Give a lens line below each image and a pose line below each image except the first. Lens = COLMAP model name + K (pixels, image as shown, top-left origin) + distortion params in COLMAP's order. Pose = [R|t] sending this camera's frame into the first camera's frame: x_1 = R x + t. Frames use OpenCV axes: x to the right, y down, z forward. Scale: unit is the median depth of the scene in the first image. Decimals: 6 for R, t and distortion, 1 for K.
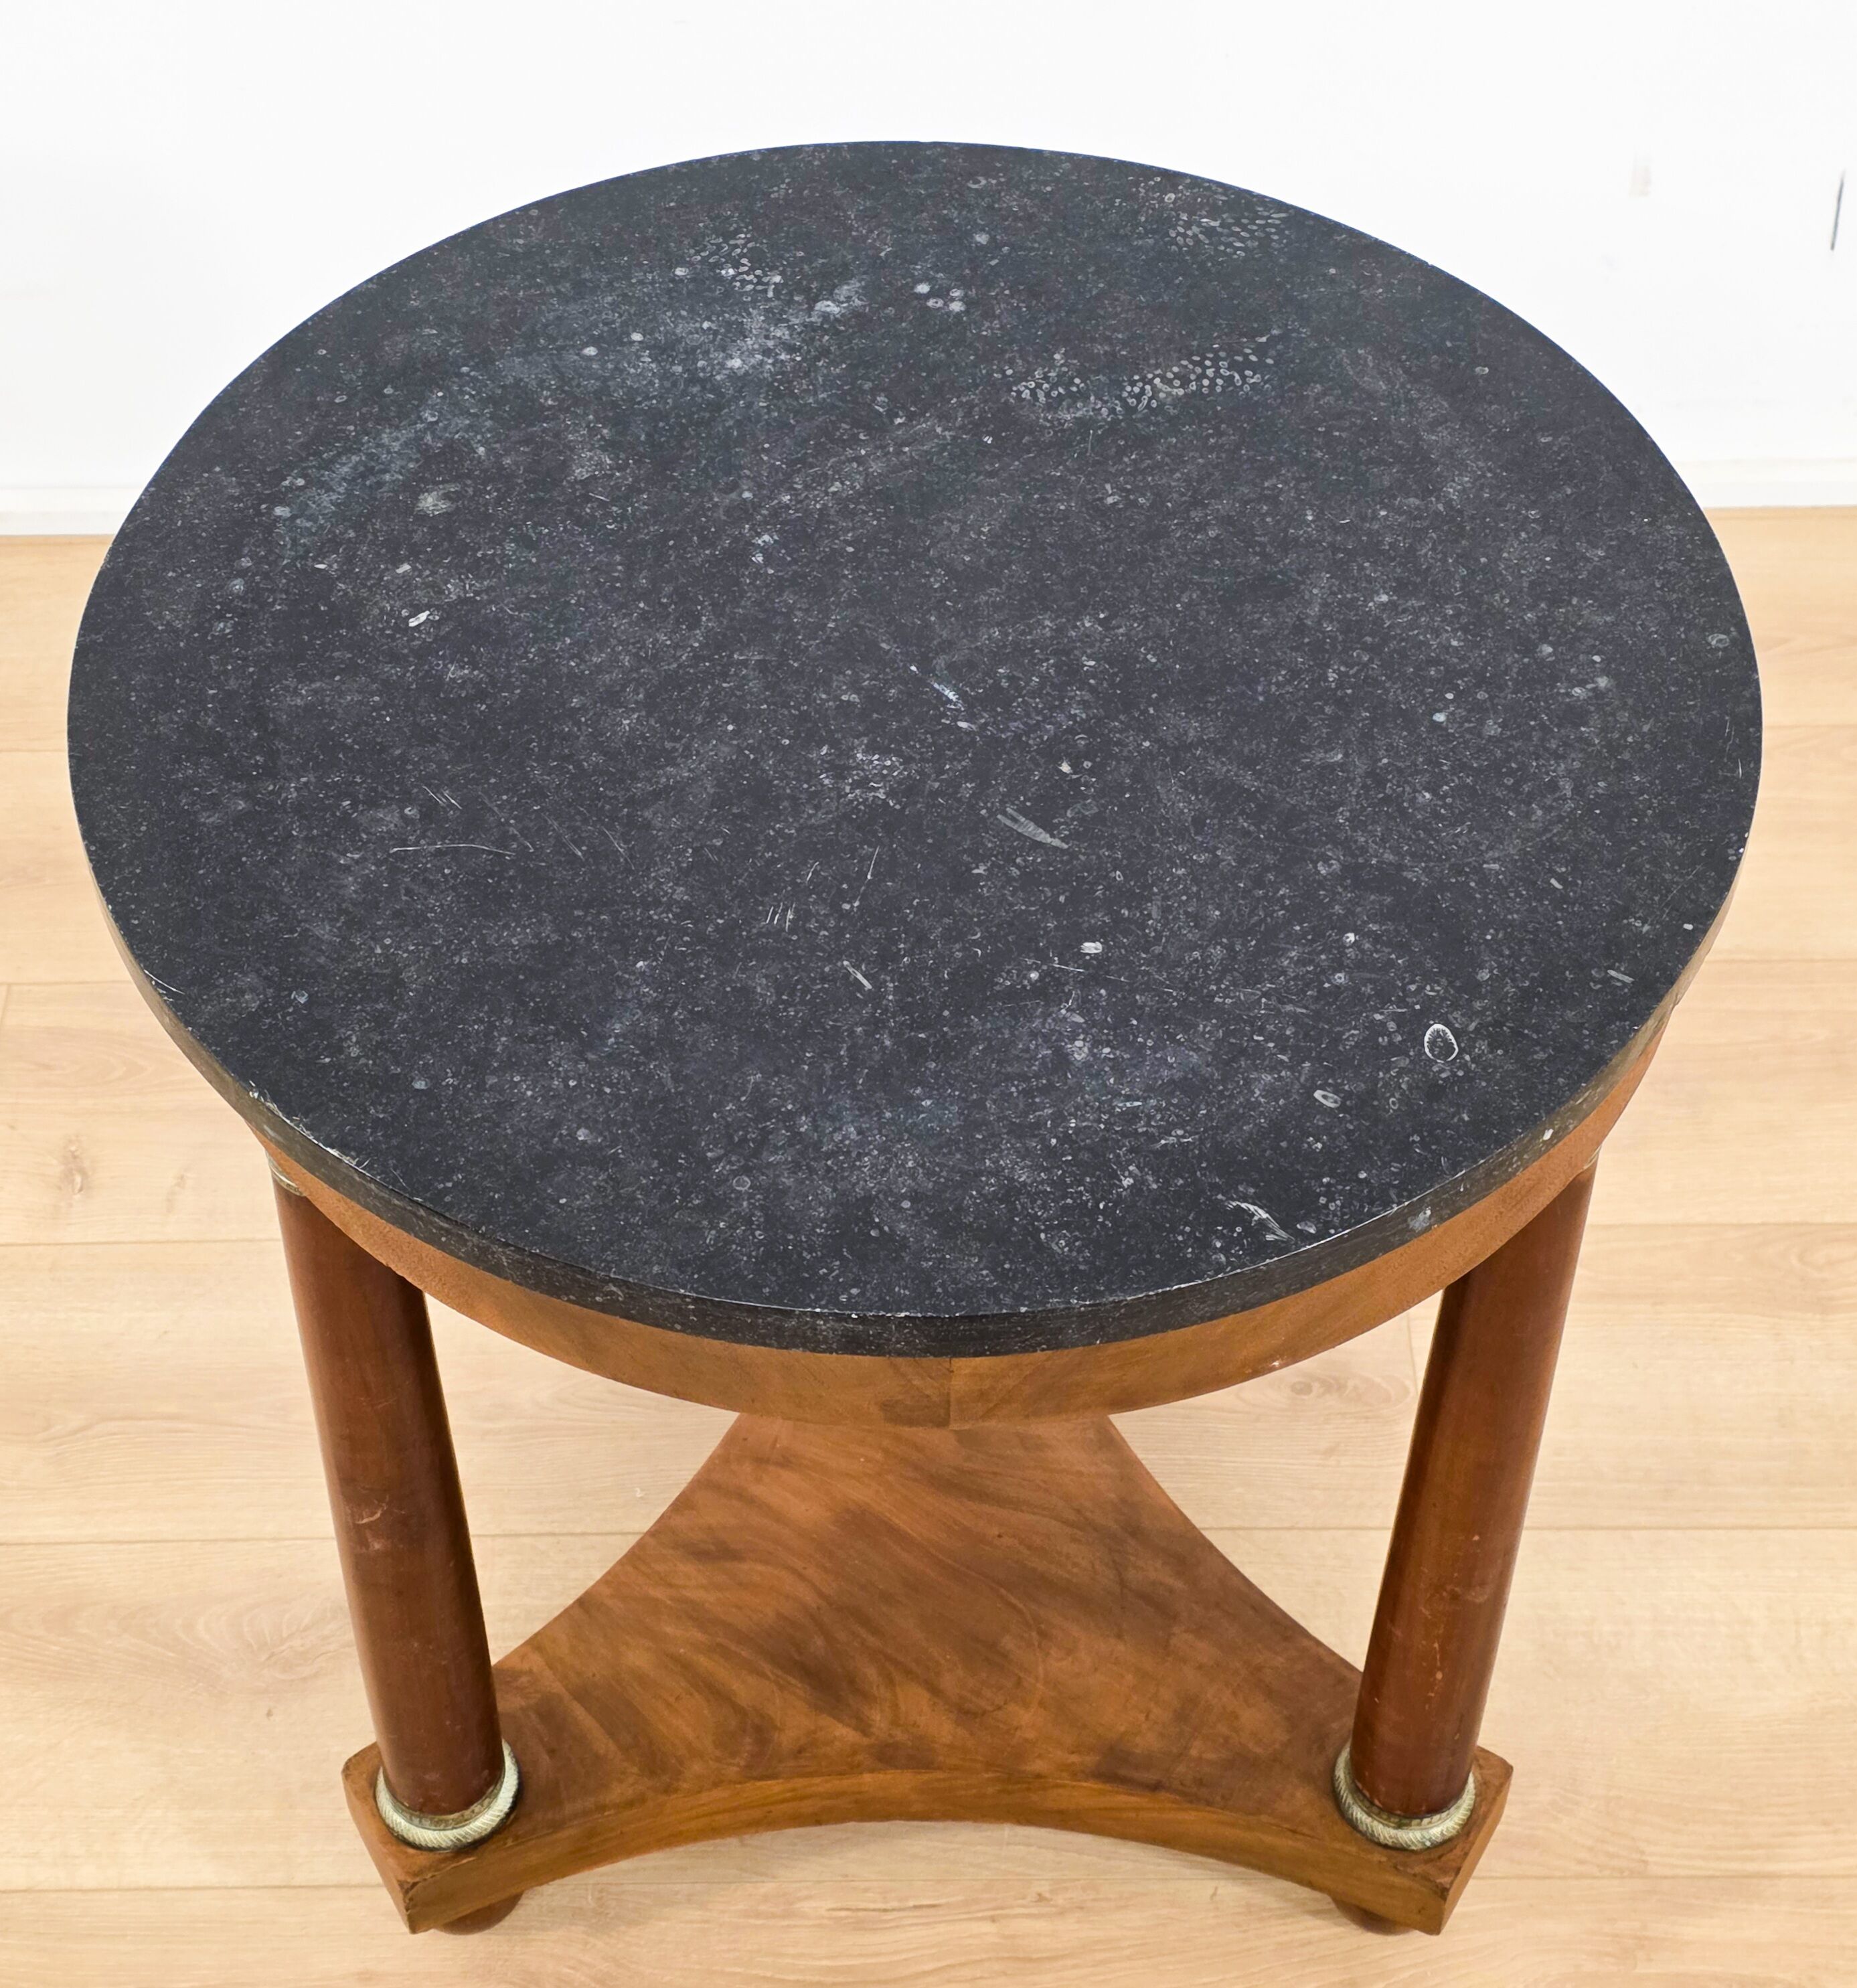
lens RADIAL K [[3729.2, 0, 919.1], [0, 3729.2, 992.3], [0, 0, 1]] dist [0.024964, 0.000000]
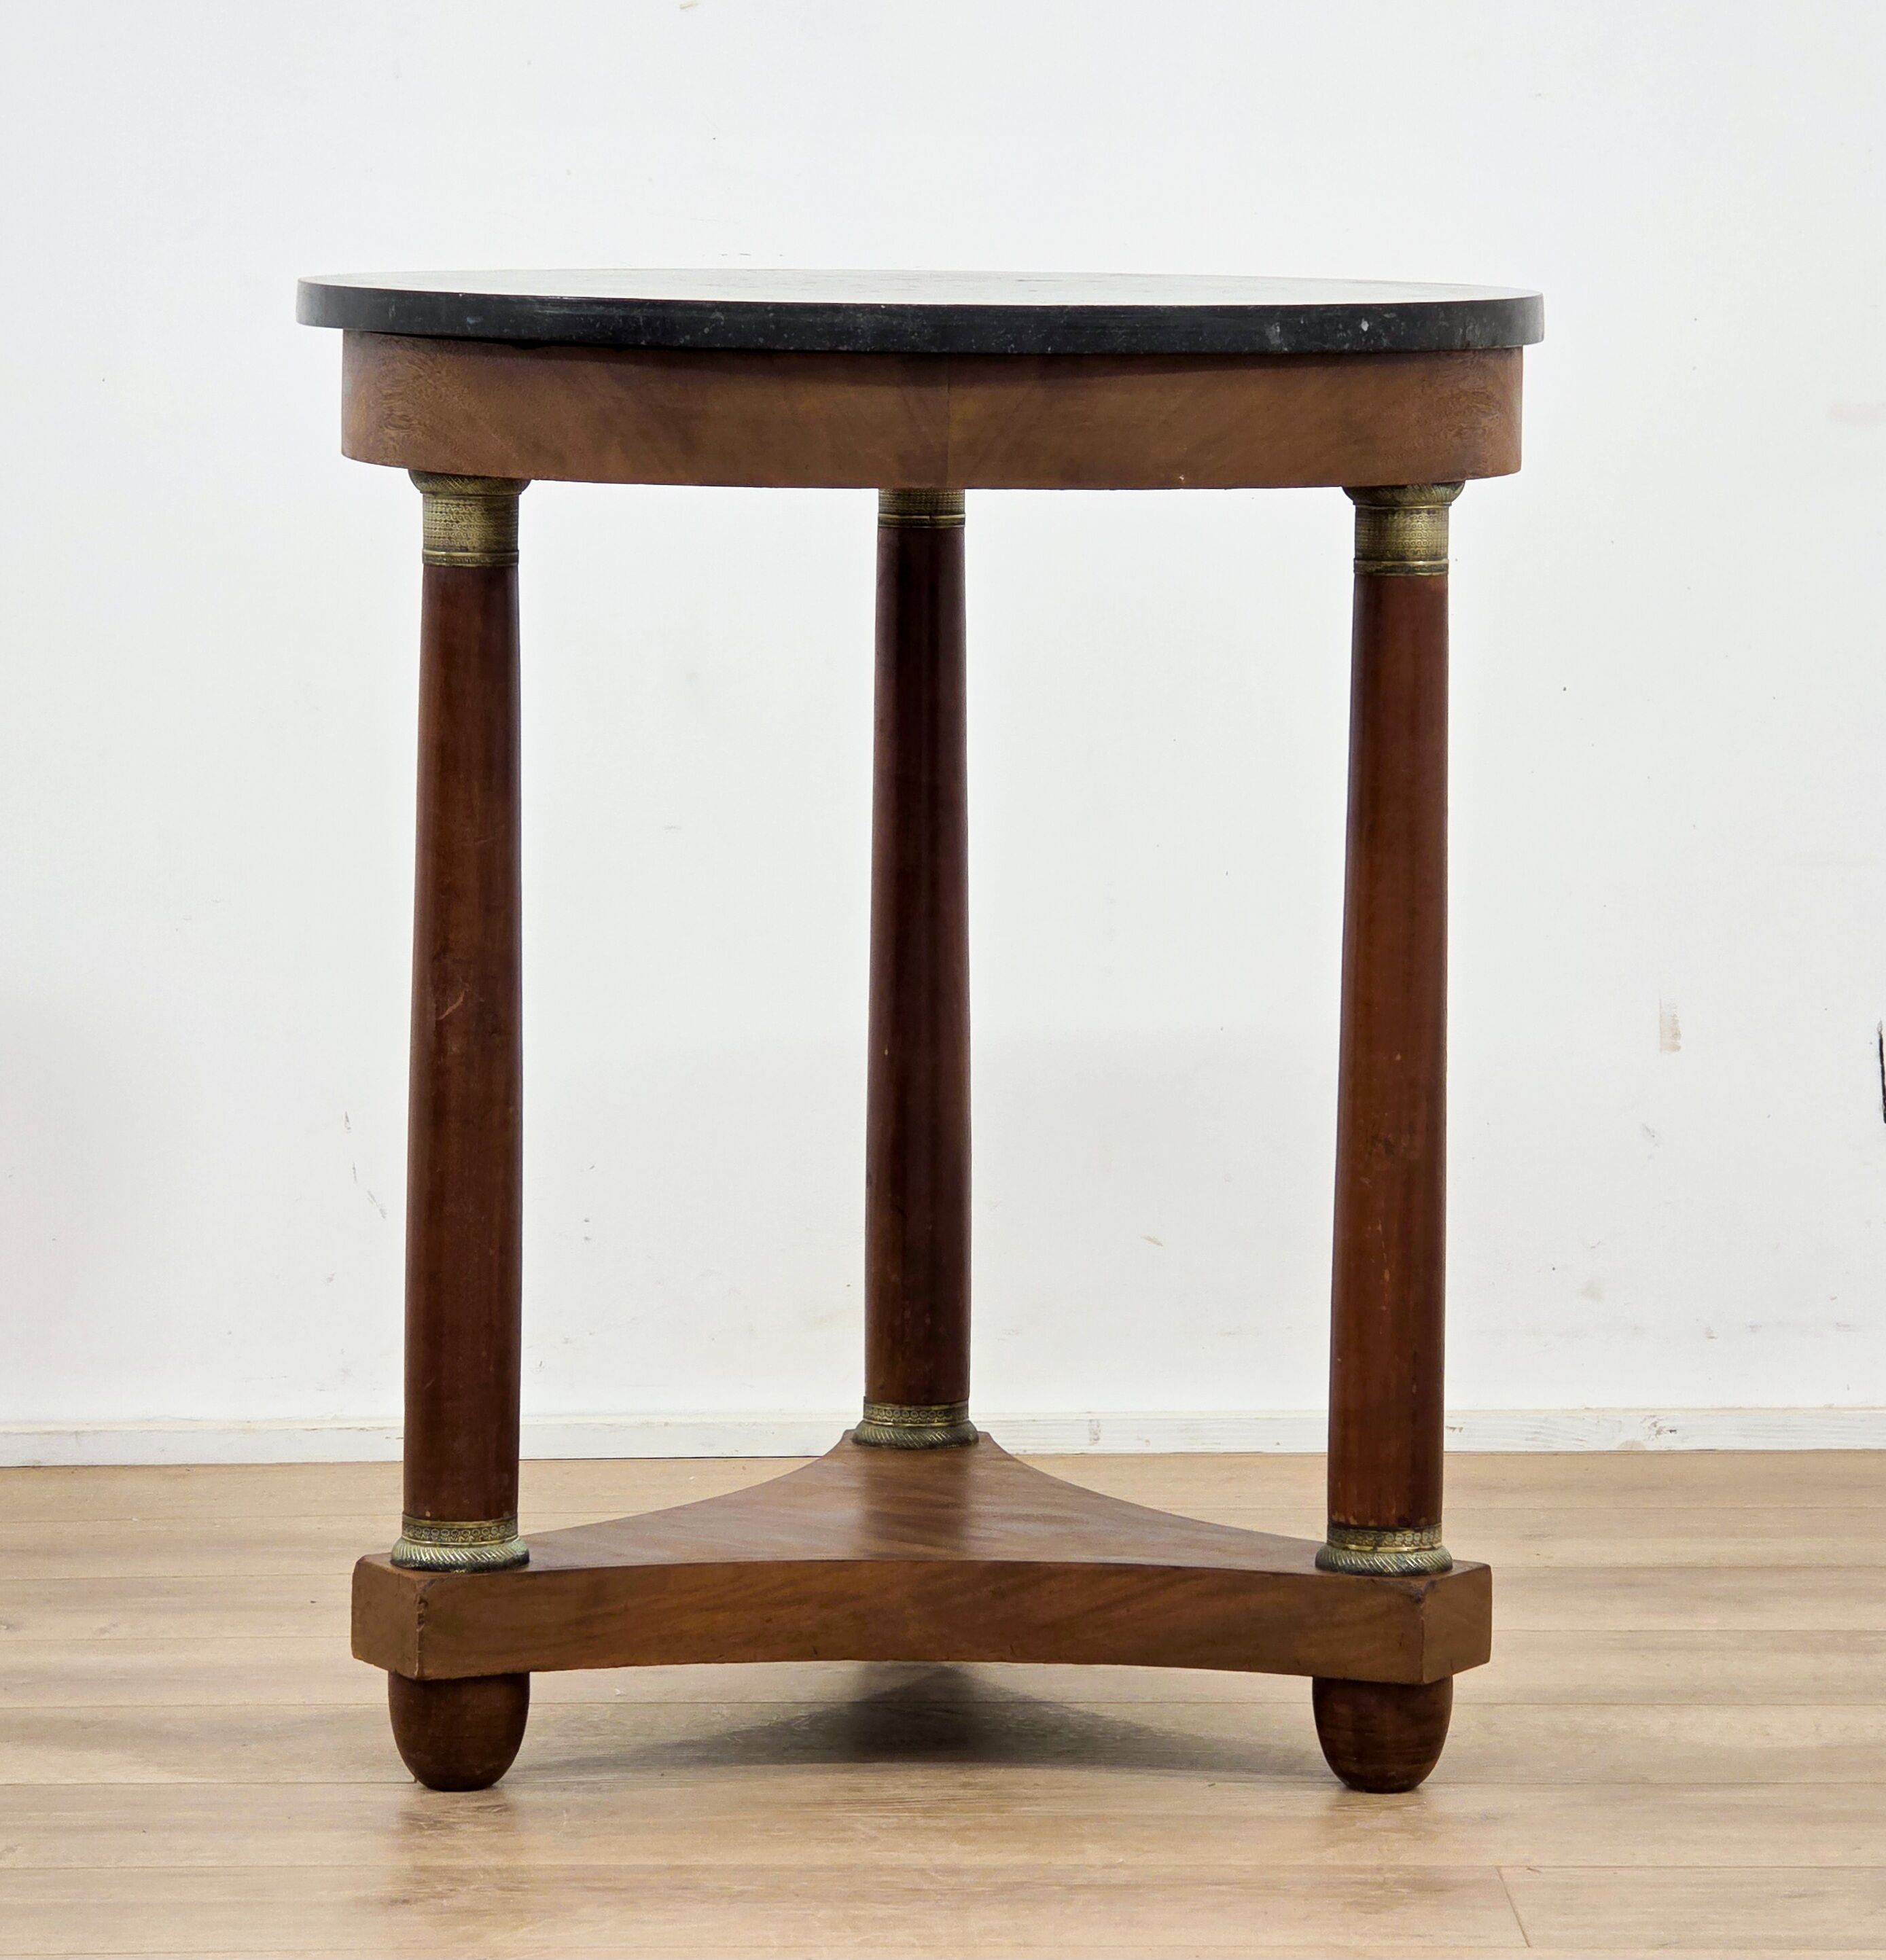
lens RADIAL K [[10330.1, 0, 970.4], [0, 10330.1, 941.8], [0, 0, 1]] dist [1.069107, 0.000000]
pose [[0.999920, 0.006596, 0.010787, -0.016127], [0.002745, 0.719554, -0.694431, 1.967041], [-0.012342, 0.694405, 0.719478, -1.121459]]
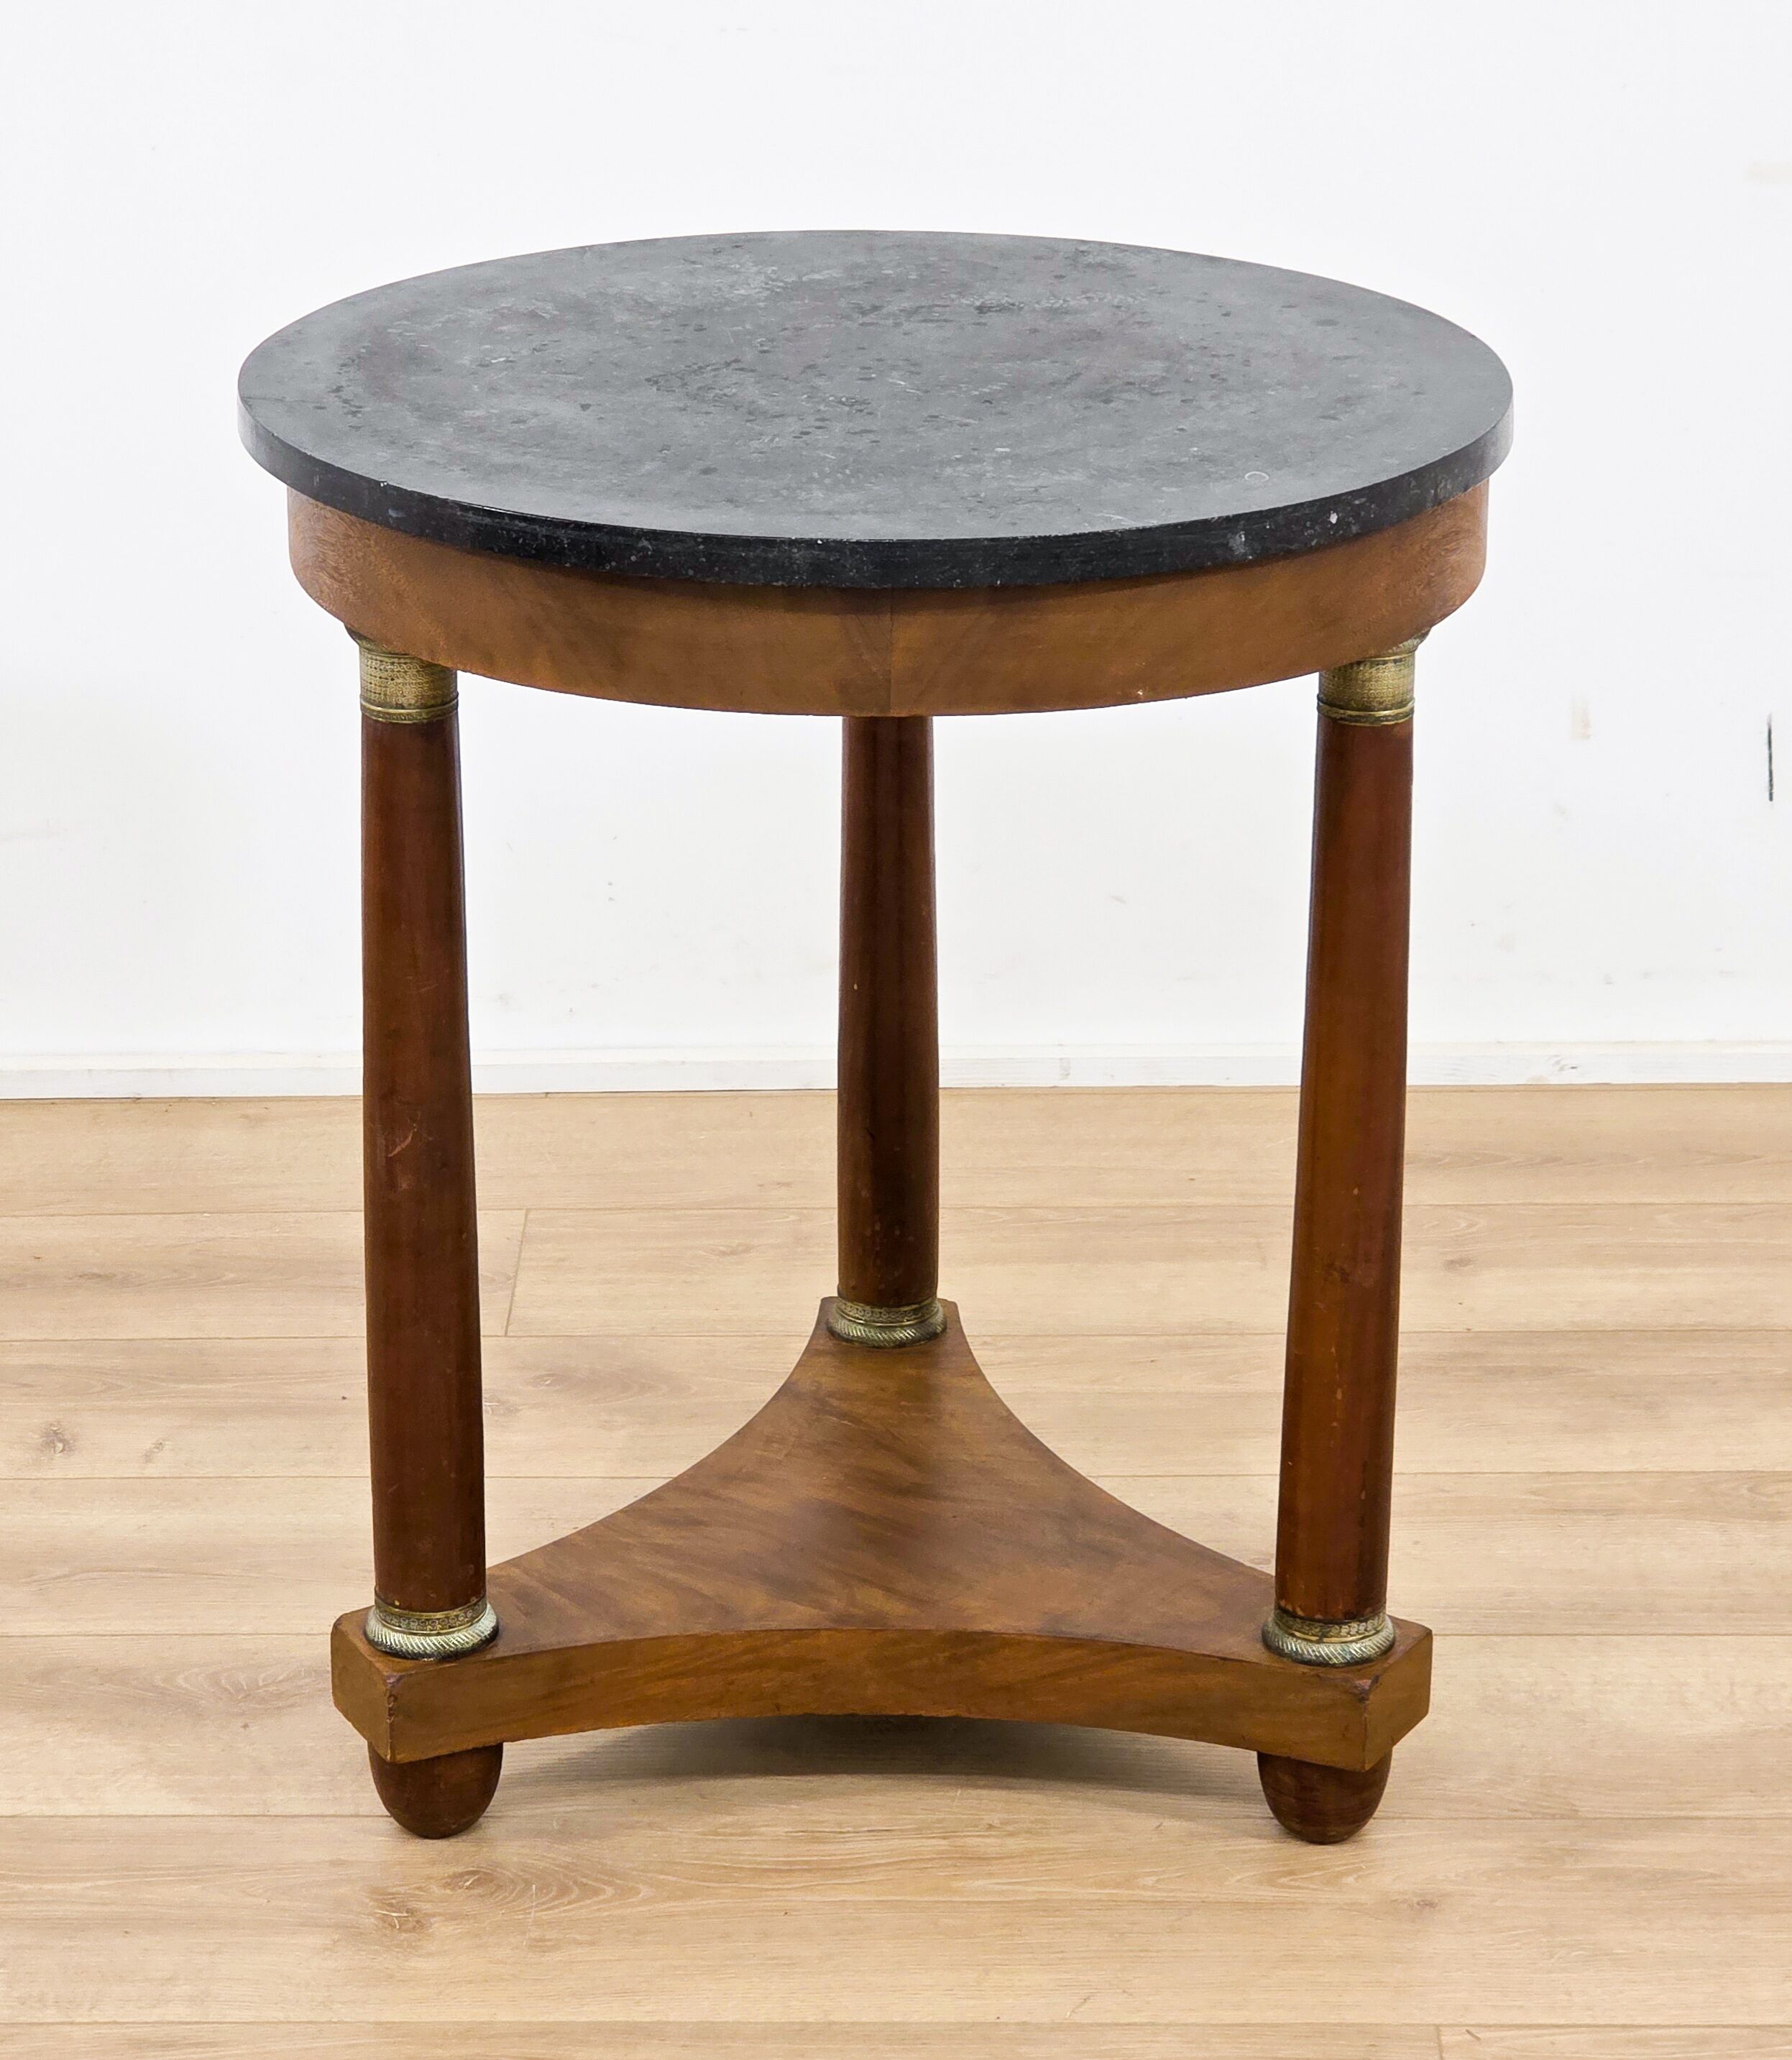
lens RADIAL K [[5830.7, 0, 896.5], [0, 5830.7, 1018.4], [0, 0, 1]] dist [-0.148659, 0.000000]
pose [[0.999908, 0.006388, -0.011940, 0.023842], [-0.011231, 0.883808, -0.467716, 0.782593], [0.007565, 0.467807, 0.883798, -0.514642]]
